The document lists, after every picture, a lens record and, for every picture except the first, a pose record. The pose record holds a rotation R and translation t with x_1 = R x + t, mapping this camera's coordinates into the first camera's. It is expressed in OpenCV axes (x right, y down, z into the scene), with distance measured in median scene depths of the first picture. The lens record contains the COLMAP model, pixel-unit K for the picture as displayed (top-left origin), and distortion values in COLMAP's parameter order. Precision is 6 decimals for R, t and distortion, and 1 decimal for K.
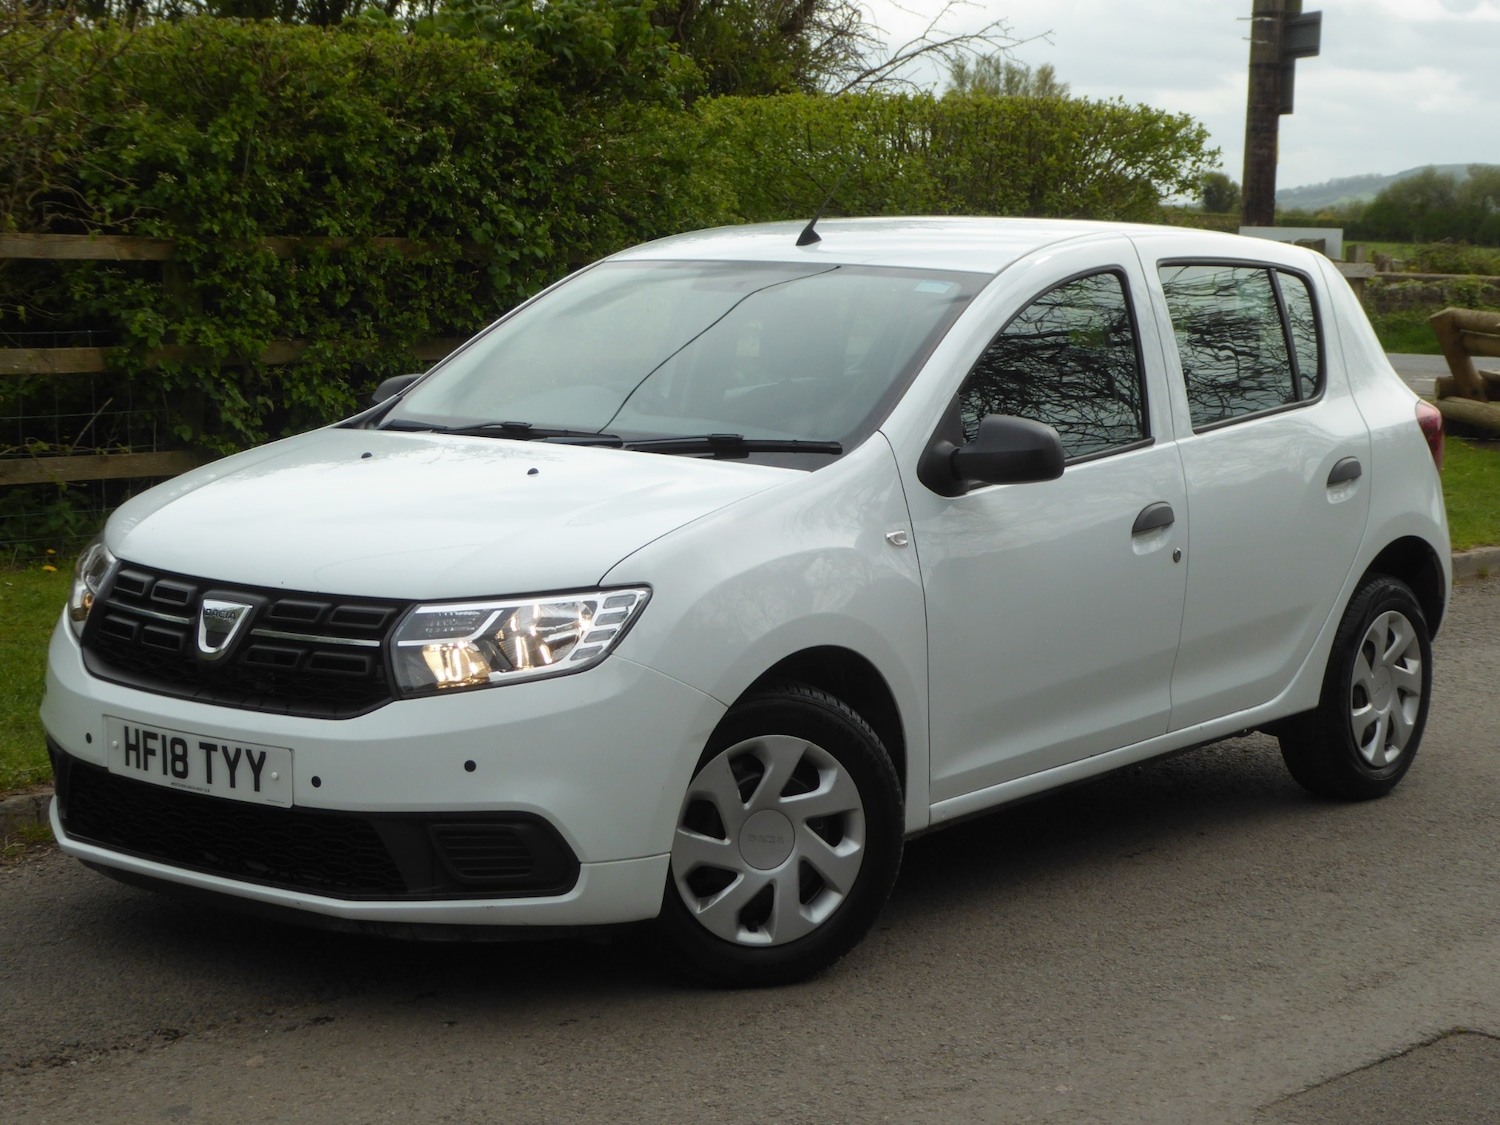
lens RADIAL K [[2896.1, 0, 755.3], [0, 2896.1, 560.0], [0, 0, 1]] dist [0.113110, 0.000000]
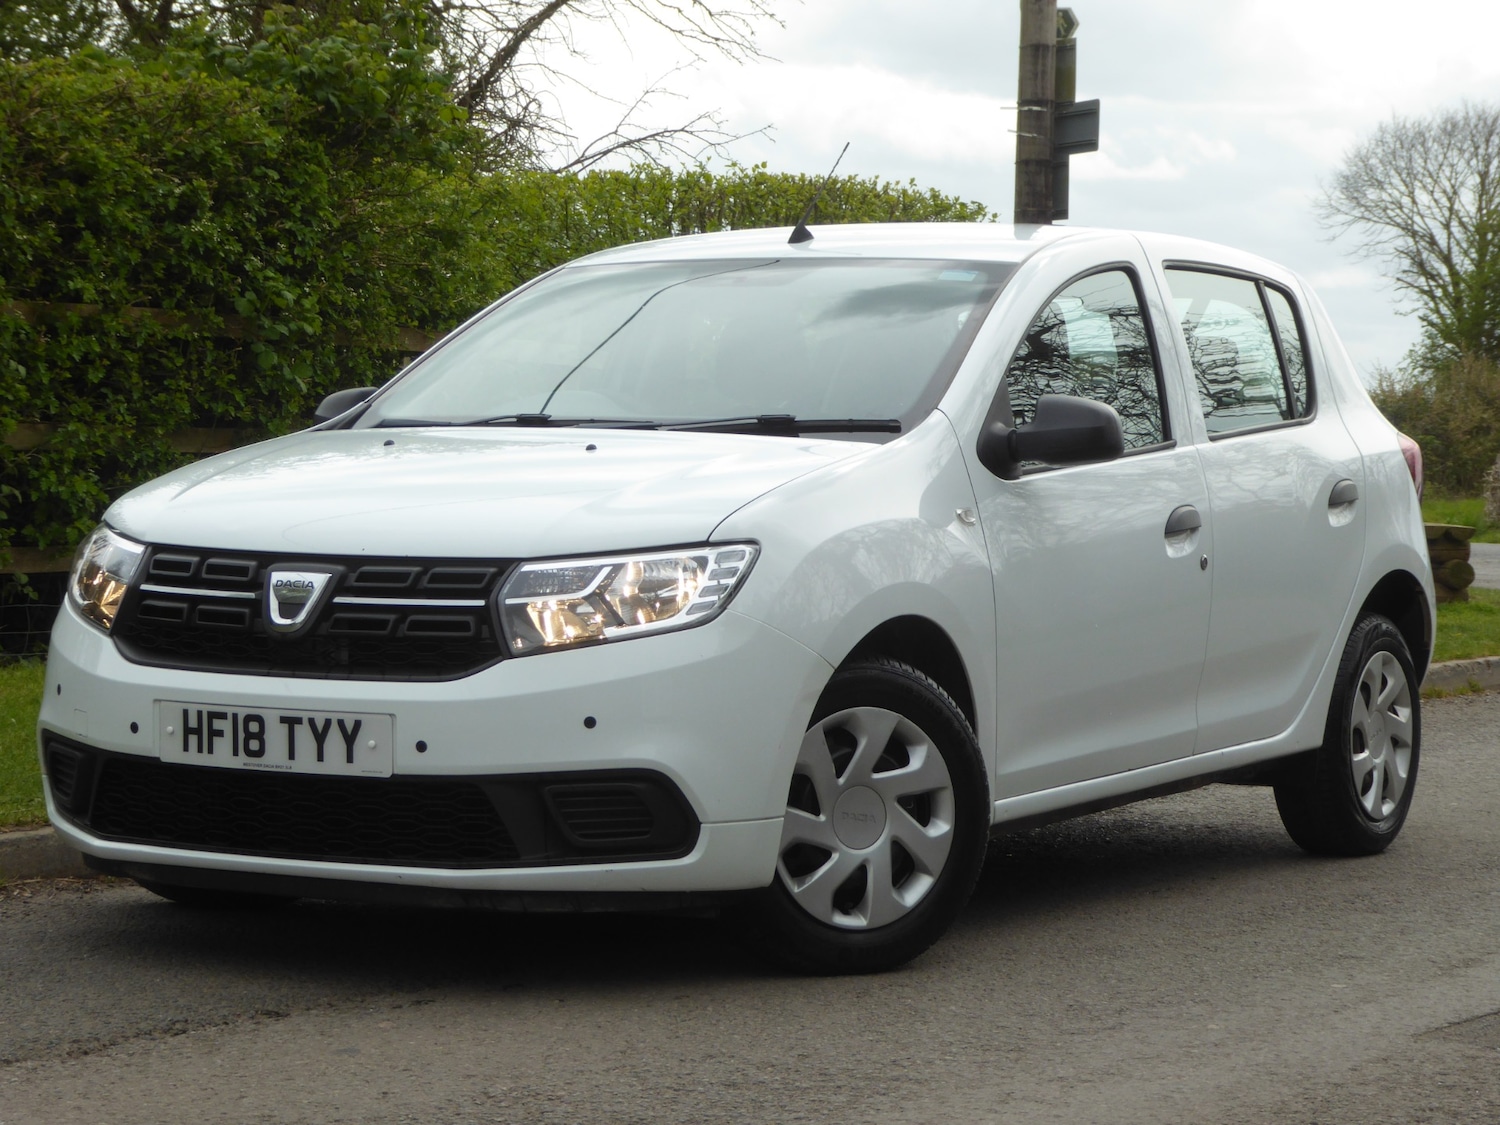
lens RADIAL K [[3773.9, 0, 761.5], [0, 3773.9, 565.0], [0, 0, 1]] dist [0.204408, 0.000000]
pose [[0.990212, -0.009498, 0.139251, -0.186371], [0.020570, 0.996718, -0.078289, 0.101917], [-0.138051, 0.080387, 0.987158, -0.219985]]
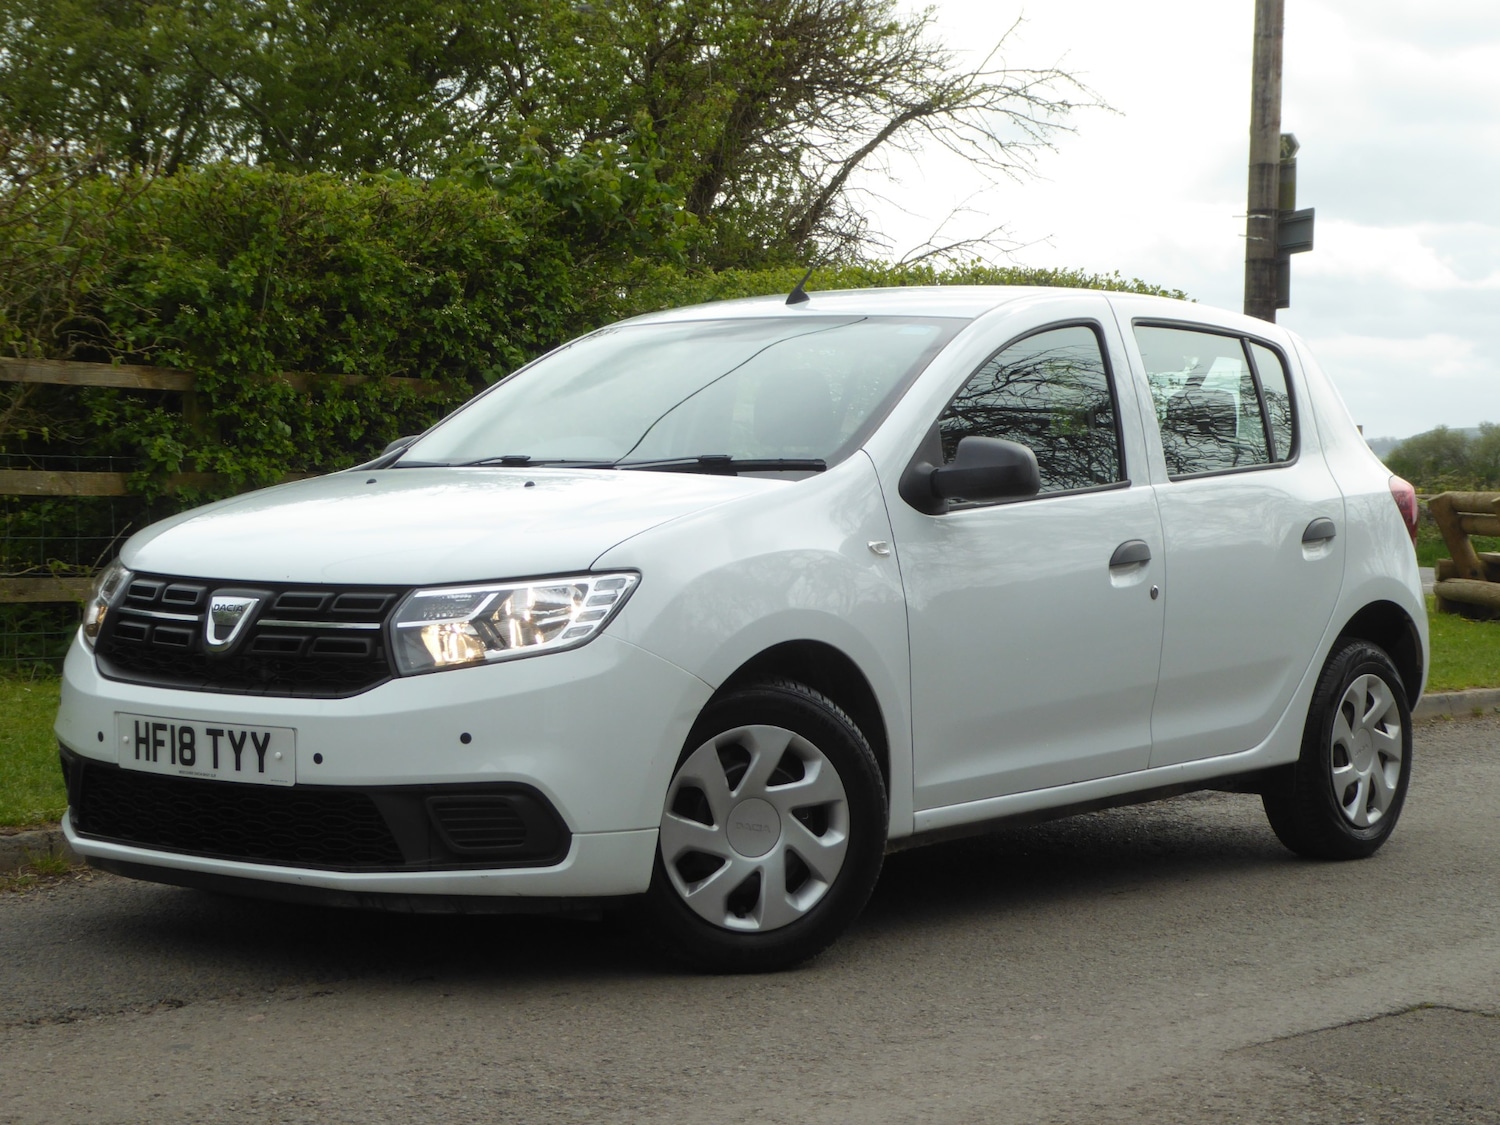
lens RADIAL K [[2896.1, 0, 758.4], [0, 2896.1, 557.7], [0, 0, 1]] dist [0.113110, 0.000000]
pose [[0.999971, -0.004753, -0.006013, 0.011376], [0.004180, 0.995744, -0.092068, 0.088430], [0.006425, 0.092040, 0.995735, -0.035567]]
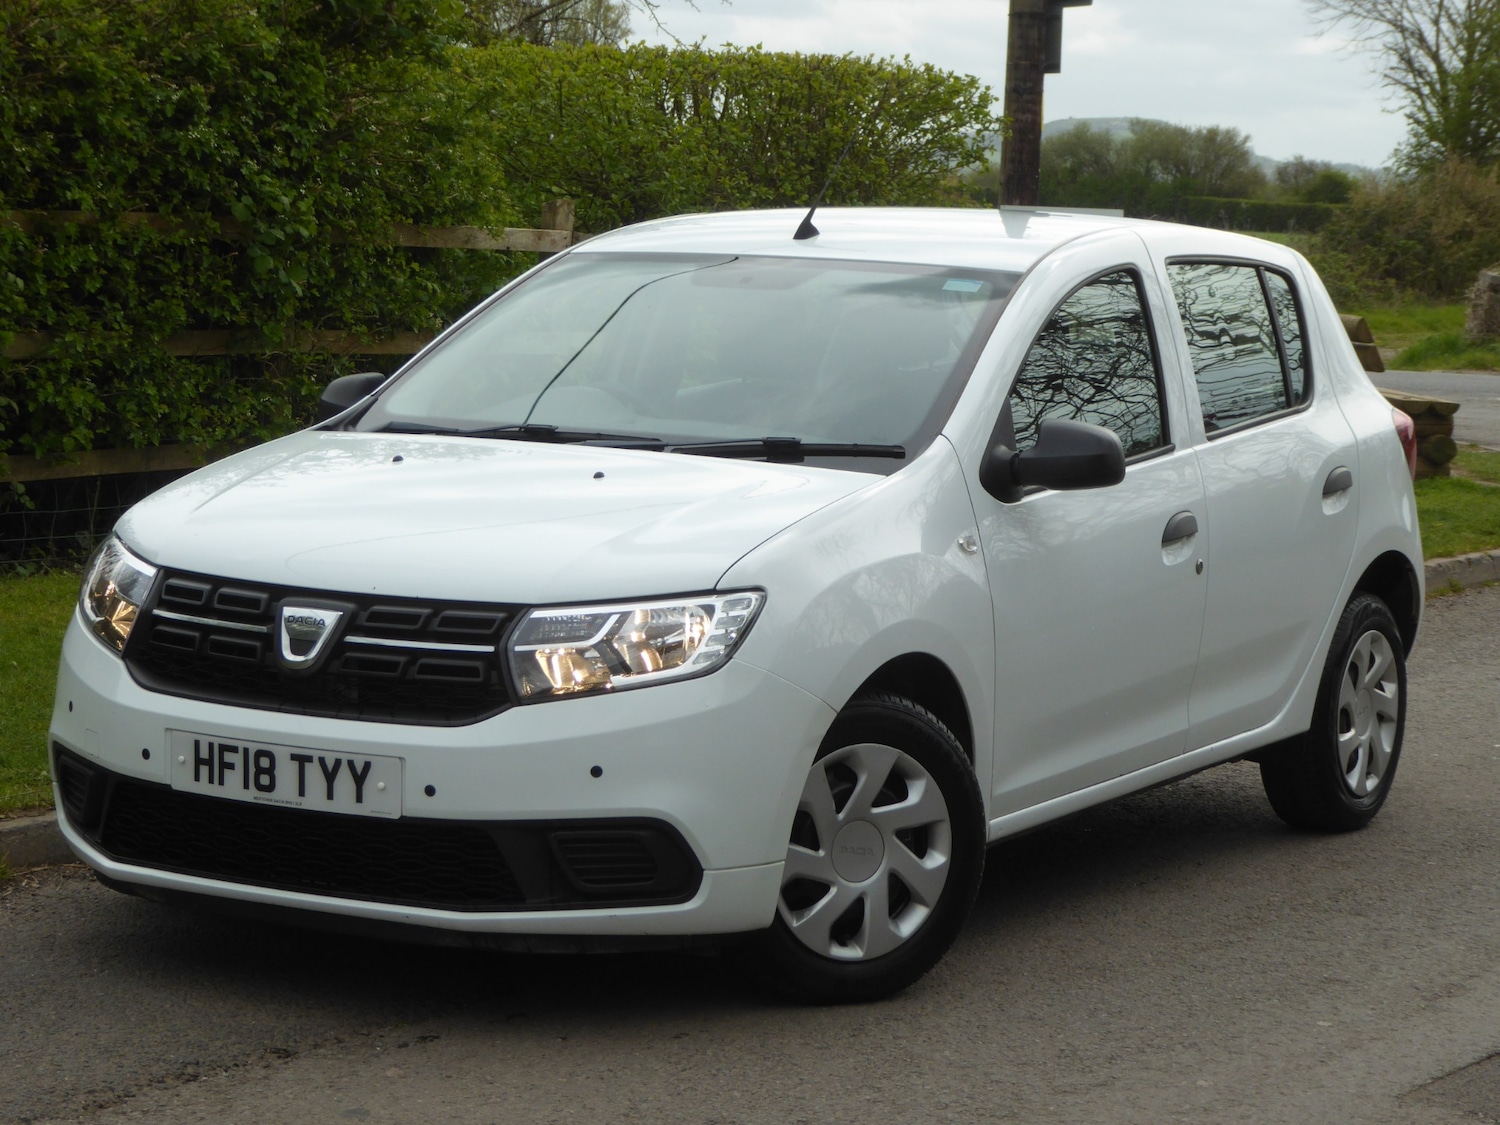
lens RADIAL K [[3773.9, 0, 745.7], [0, 3773.9, 567.1], [0, 0, 1]] dist [0.204408, 0.000000]
pose [[0.989866, -0.001119, 0.142003, -0.197871], [0.003096, 0.999901, -0.013705, 0.016647], [-0.141973, 0.014006, 0.989771, -0.236975]]
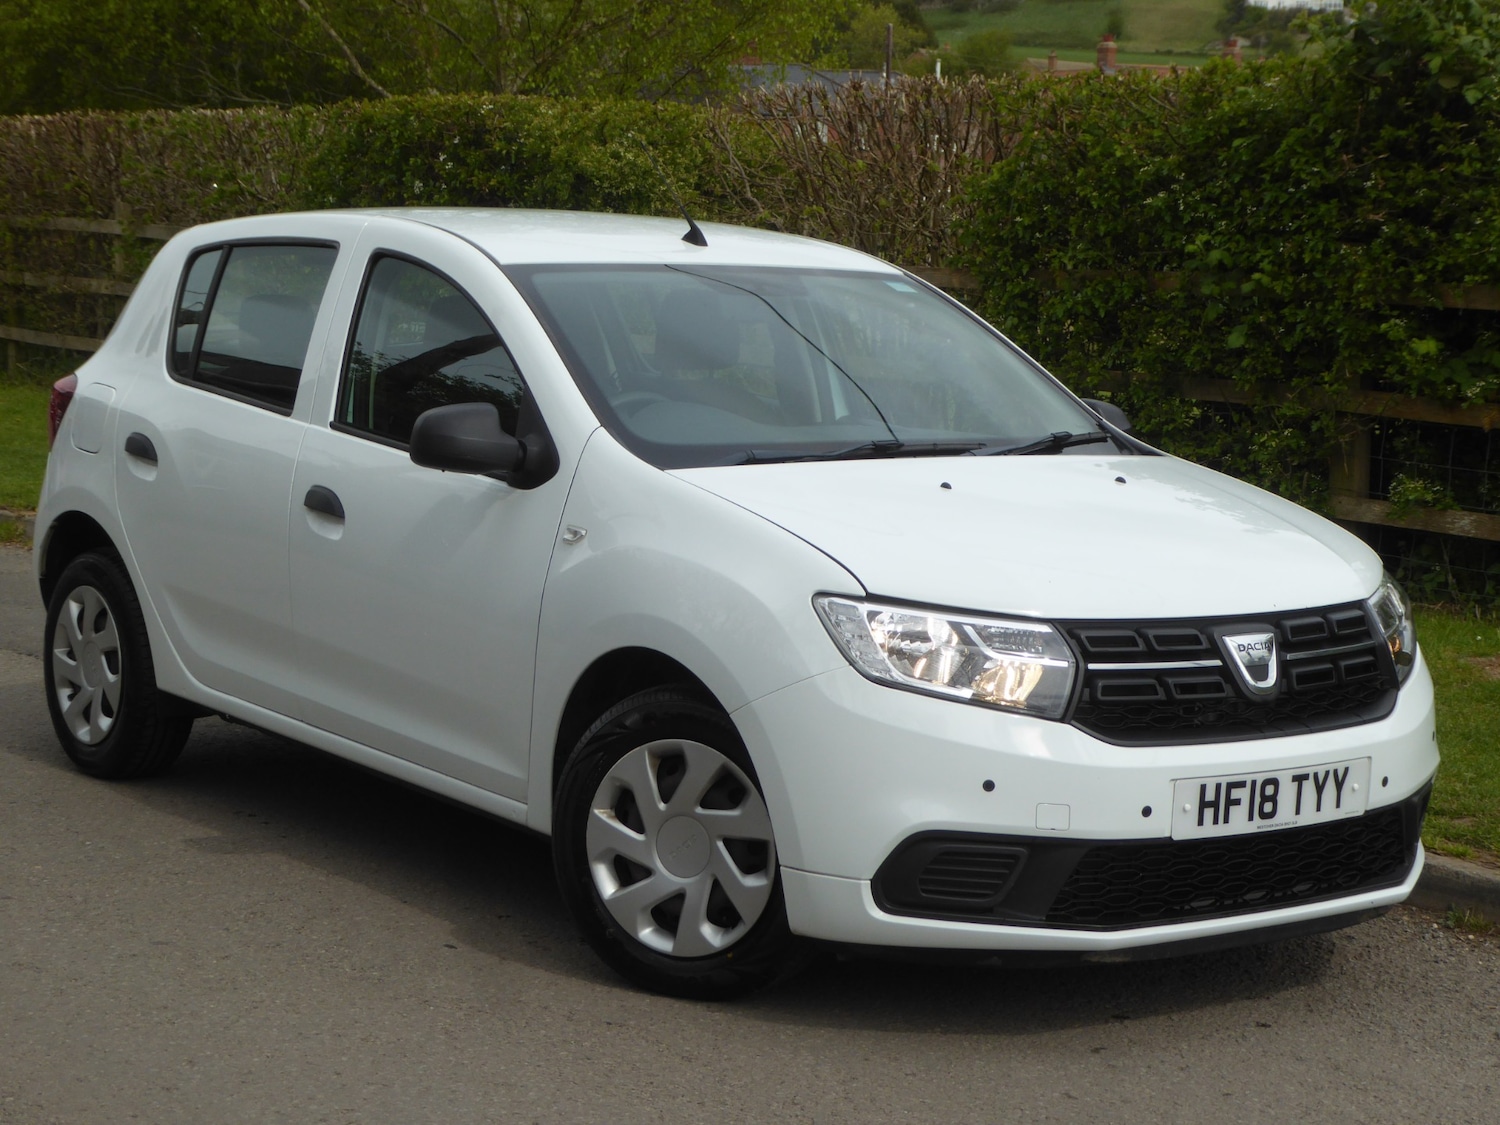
lens RADIAL K [[2896.1, 0, 754.6], [0, 2896.1, 563.4], [0, 0, 1]] dist [0.113110, 0.000000]
pose [[0.252616, -0.119928, 0.960105, -1.058551], [0.086643, 0.991106, 0.101004, -0.111911], [-0.963679, 0.057672, 0.260760, 0.822405]]
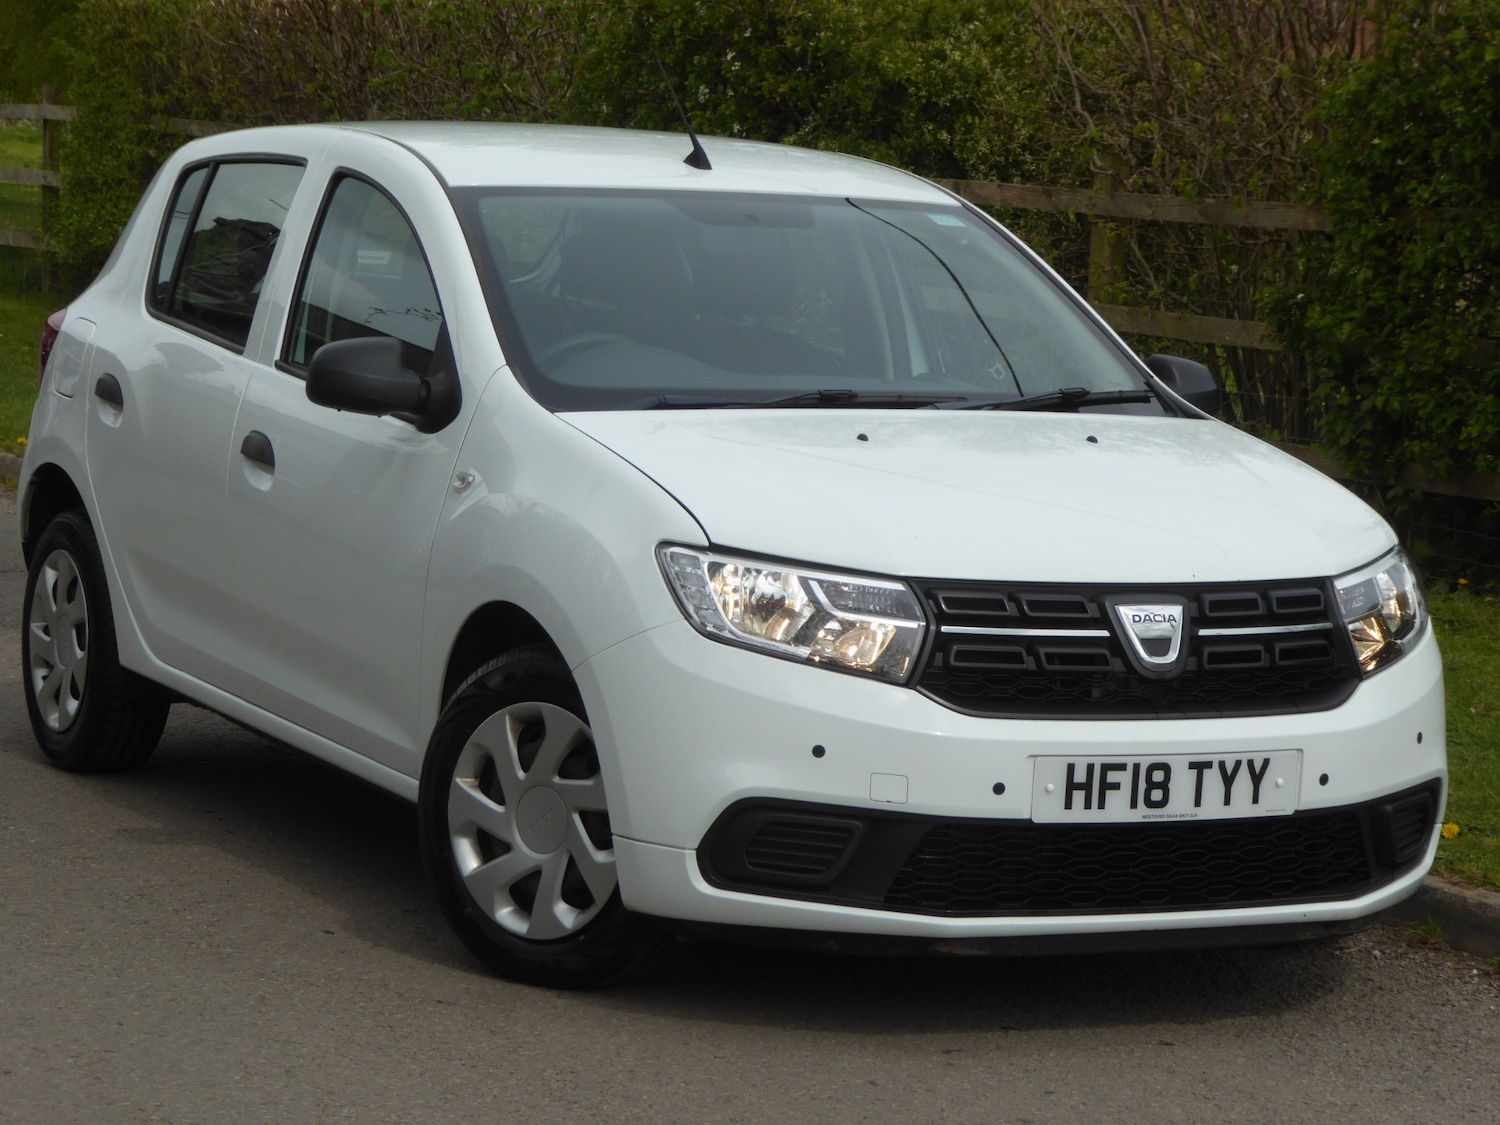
lens RADIAL K [[4342.2, 0, 746.7], [0, 4342.2, 564.6], [0, 0, 1]] dist [0.325441, 0.000000]
pose [[0.422455, -0.090893, 0.901815, -1.300562], [0.071277, 0.995209, 0.066917, -0.086781], [-0.903577, 0.036009, 0.426910, 0.495287]]
